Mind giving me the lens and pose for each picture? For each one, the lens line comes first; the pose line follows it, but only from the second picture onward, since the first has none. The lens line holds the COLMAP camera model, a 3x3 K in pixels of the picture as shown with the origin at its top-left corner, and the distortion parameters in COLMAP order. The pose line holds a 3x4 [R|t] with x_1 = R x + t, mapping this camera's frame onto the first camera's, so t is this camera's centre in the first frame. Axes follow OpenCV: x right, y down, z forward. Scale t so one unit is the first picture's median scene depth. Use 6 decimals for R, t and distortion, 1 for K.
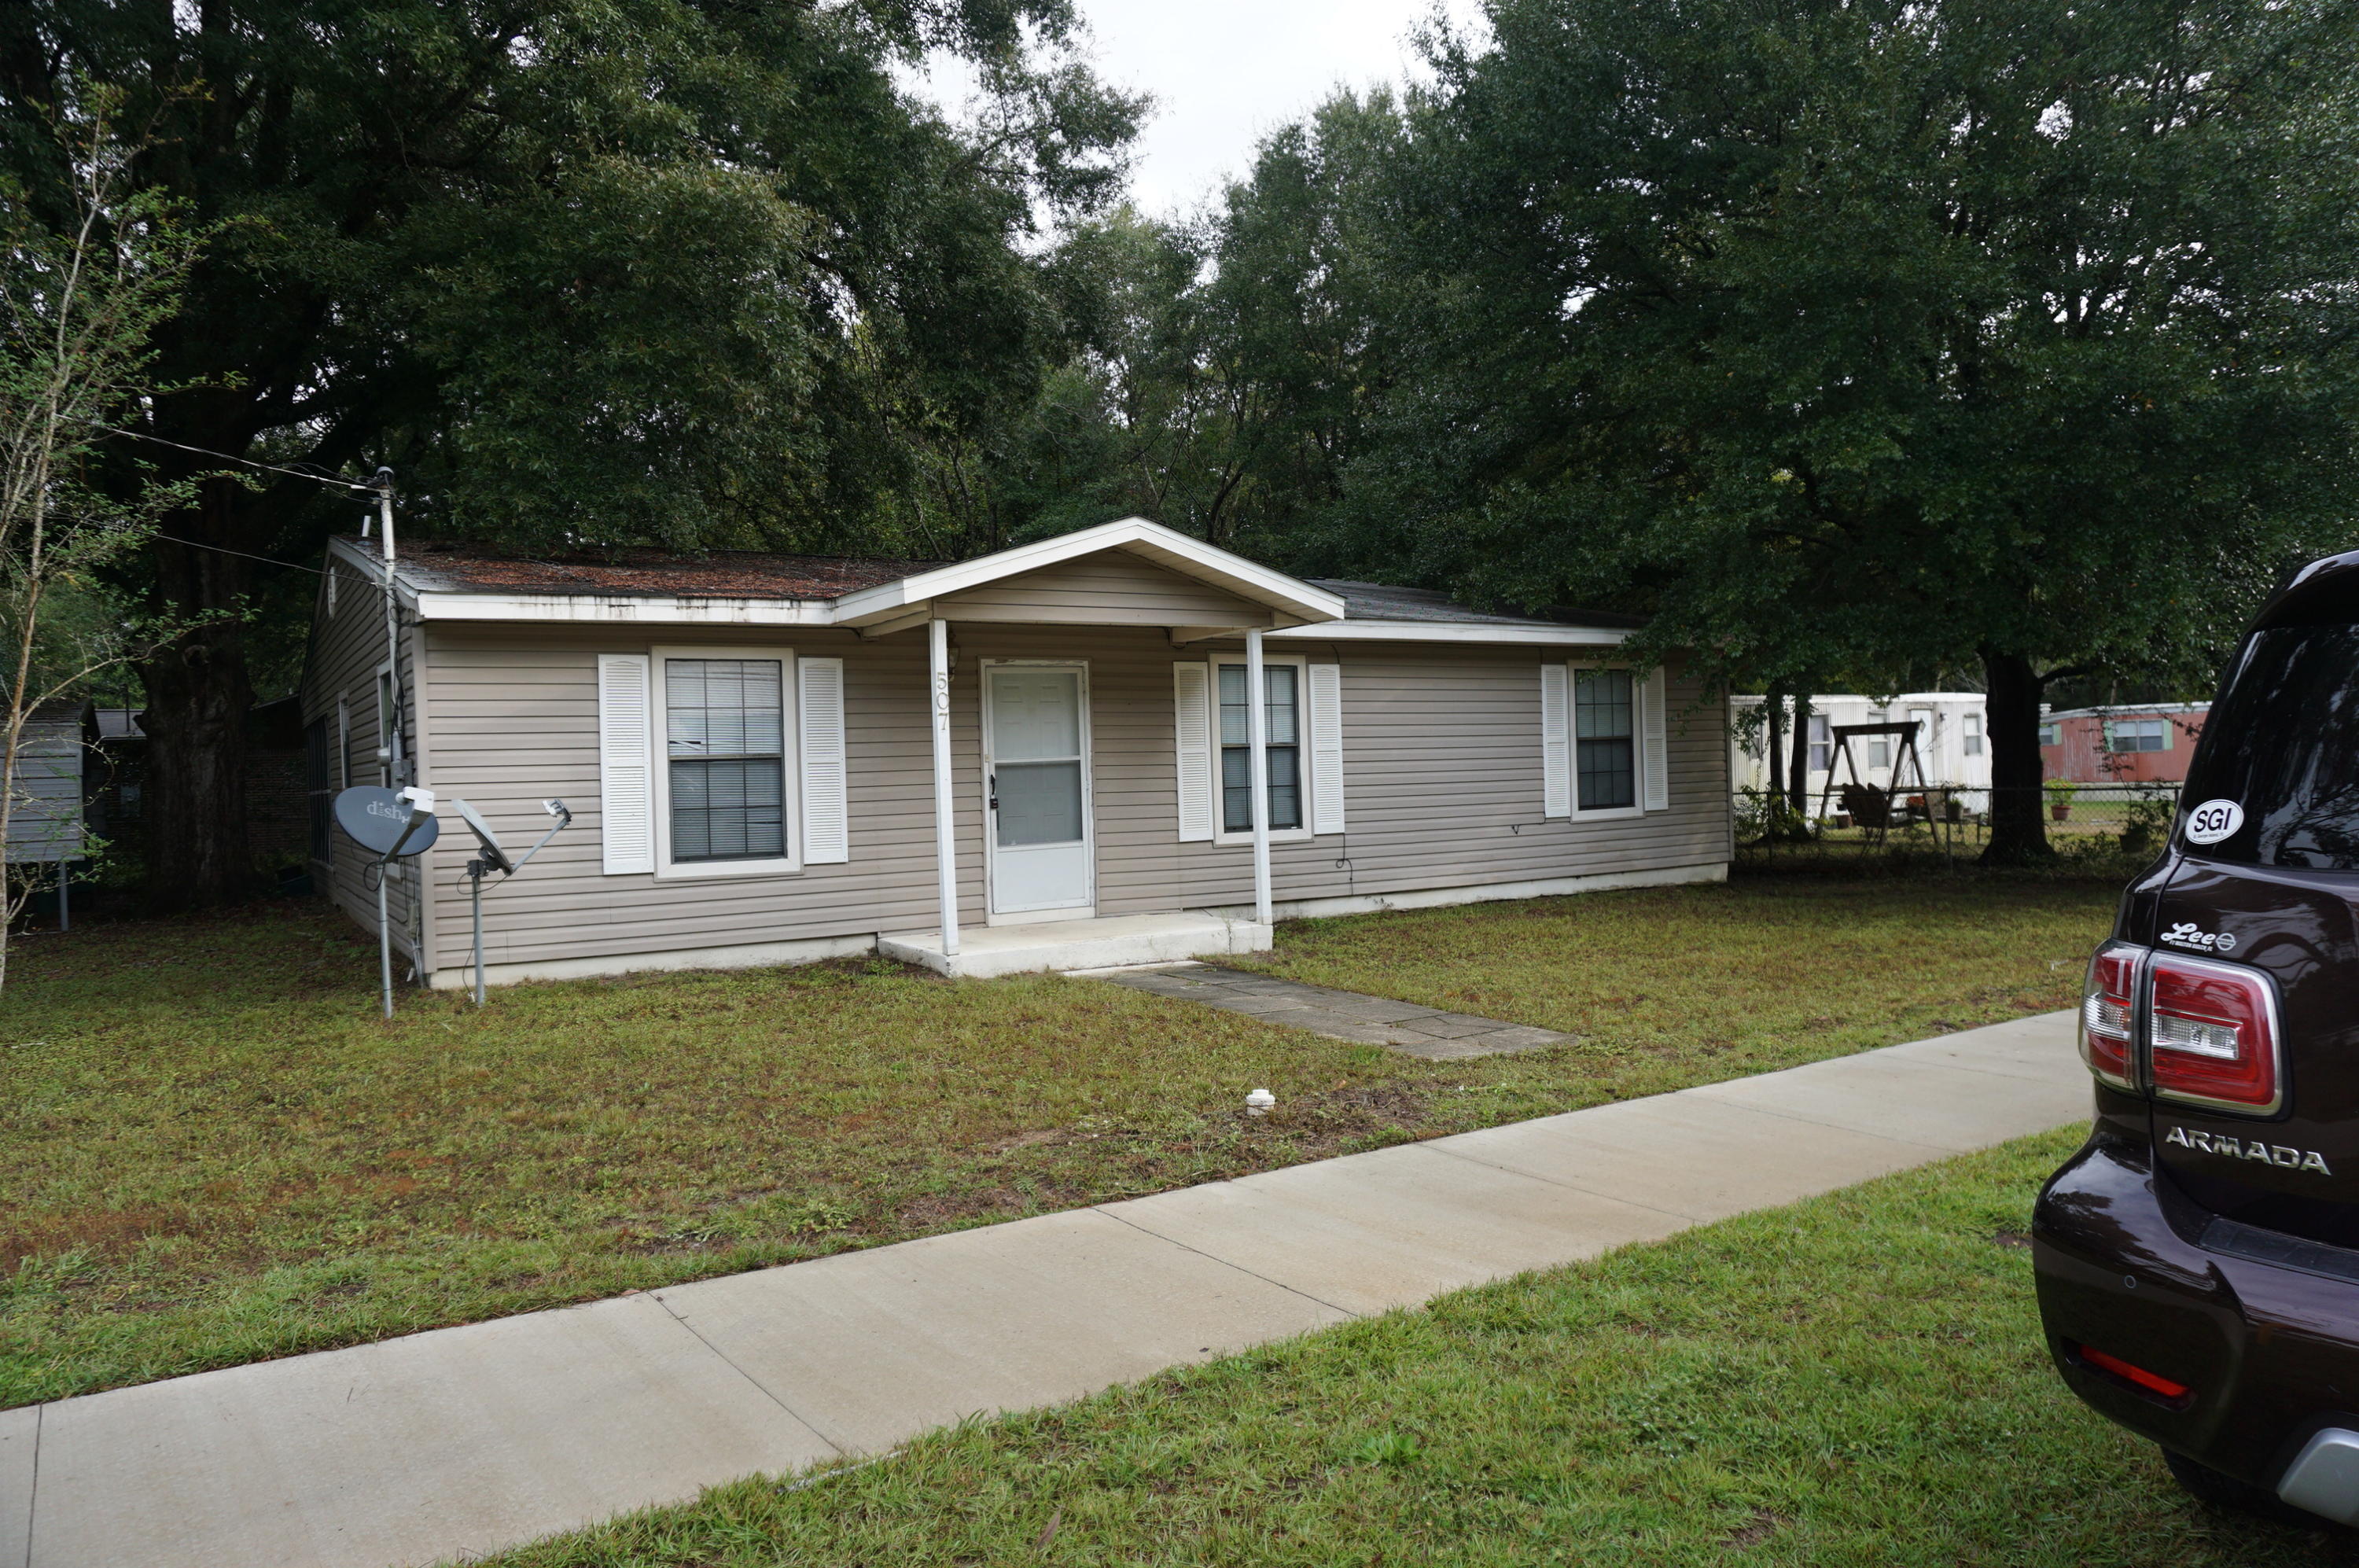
lens RADIAL K [[1624.1, 0, 1179.5], [0, 1624.1, 784.0], [0, 0, 1]] dist [-0.074648, 0.000169]
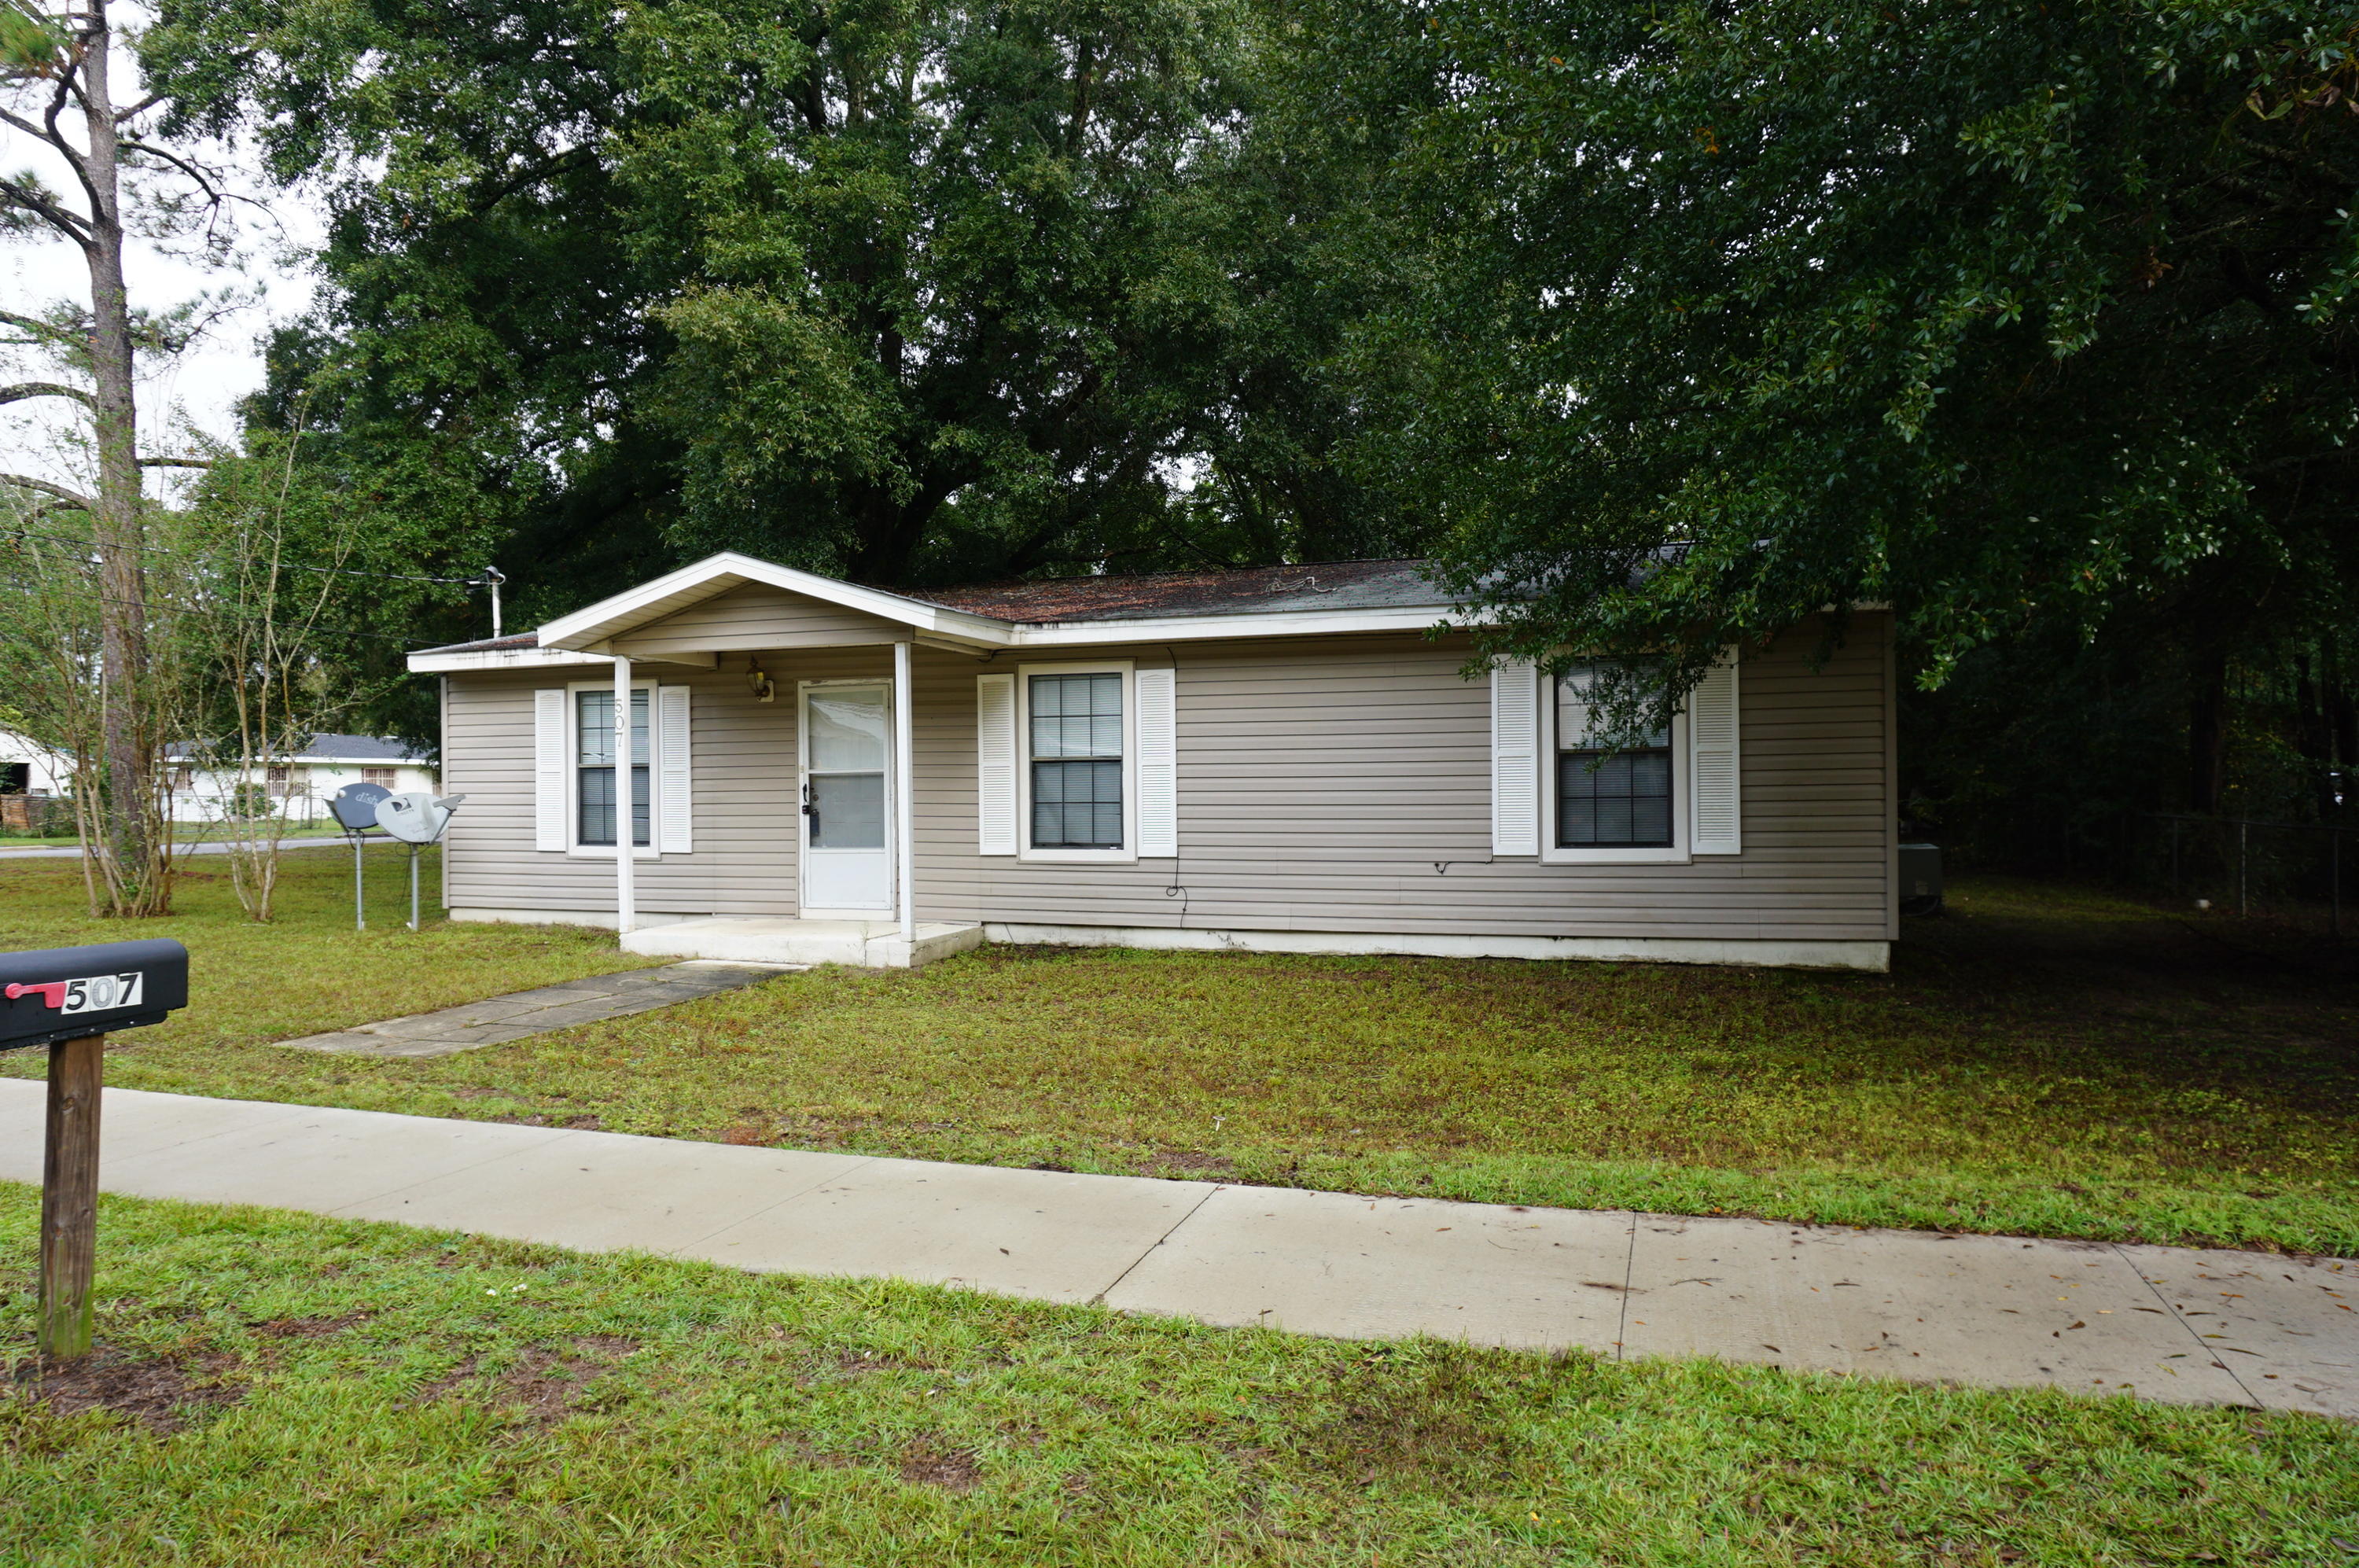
lens RADIAL K [[1572.3, 0, 1179.5], [0, 1572.3, 784.0], [0, 0, 1]] dist [-0.070727, 0.053436]
pose [[0.614480, 0.024788, -0.788543, 0.869629], [-0.016727, 0.999691, 0.018391, -0.028941], [0.788755, 0.001889, 0.614705, 0.520991]]
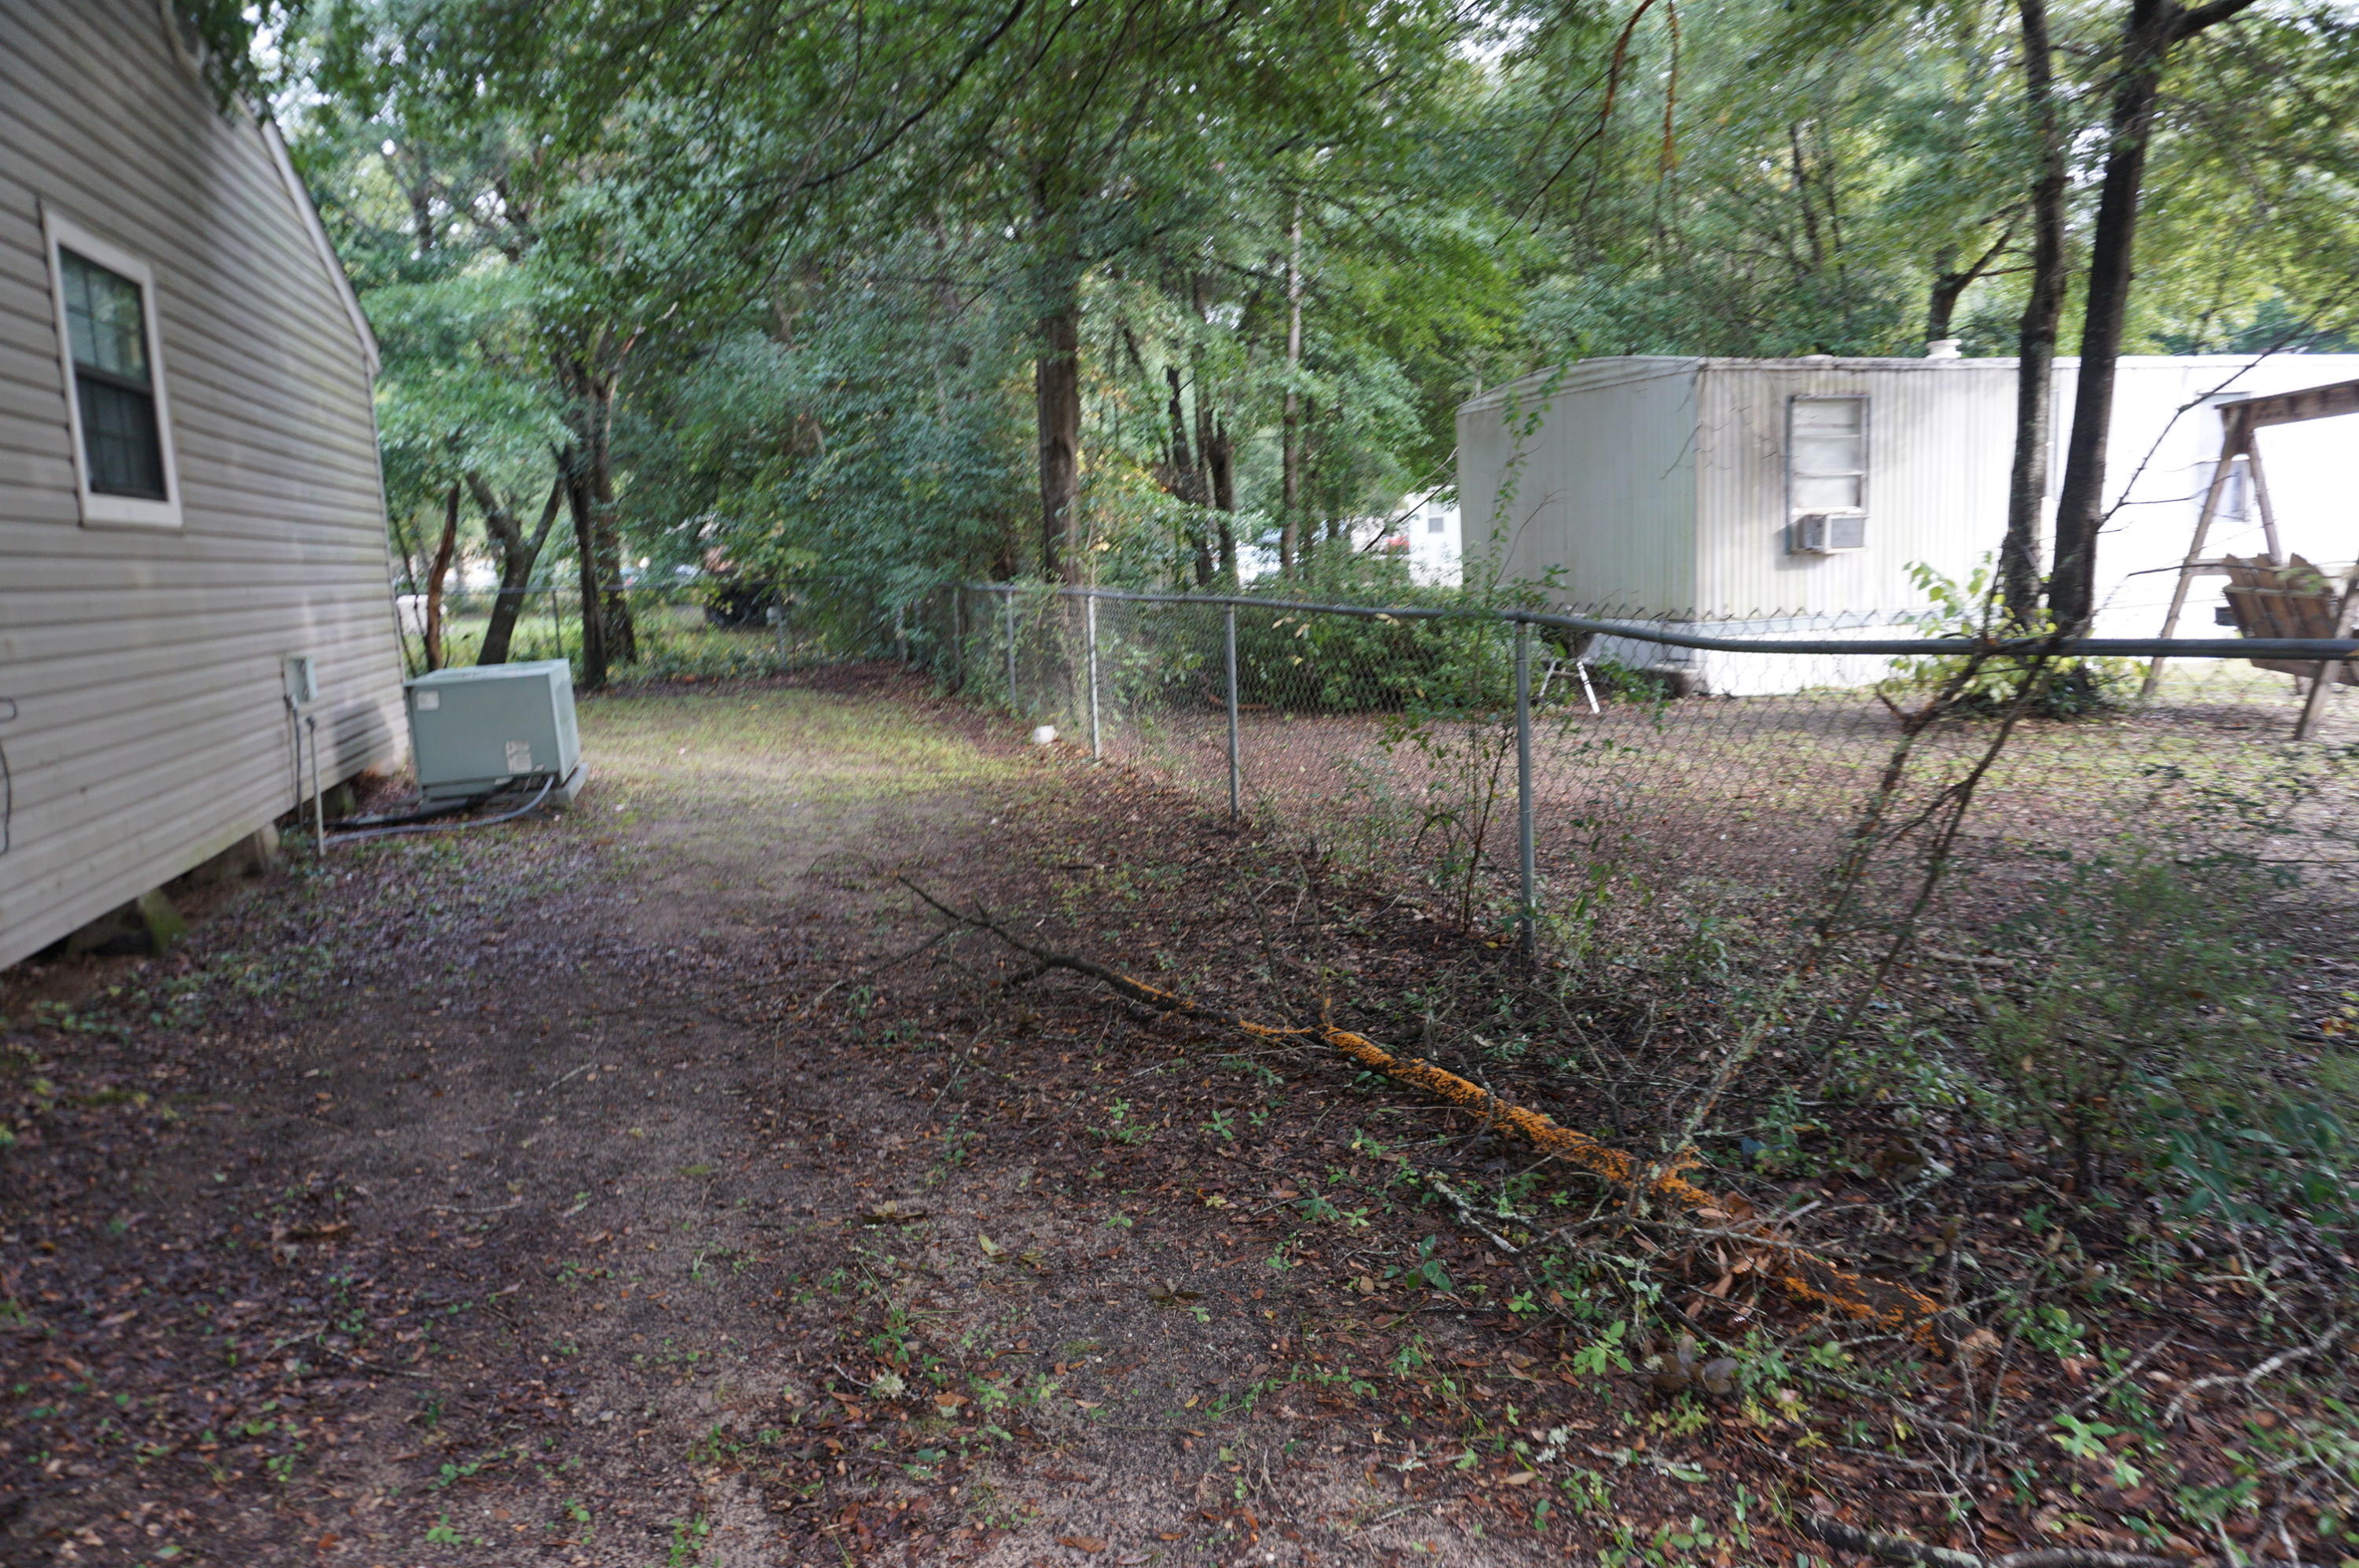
lens RADIAL K [[1572.3, 0, 1179.5], [0, 1572.3, 784.0], [0, 0, 1]] dist [-0.070727, 0.053436]
pose [[0.961469, 0.030297, -0.273237, 0.638323], [0.009543, 0.989631, 0.143313, -0.002761], [0.274746, -0.140399, 0.951211, 1.337600]]
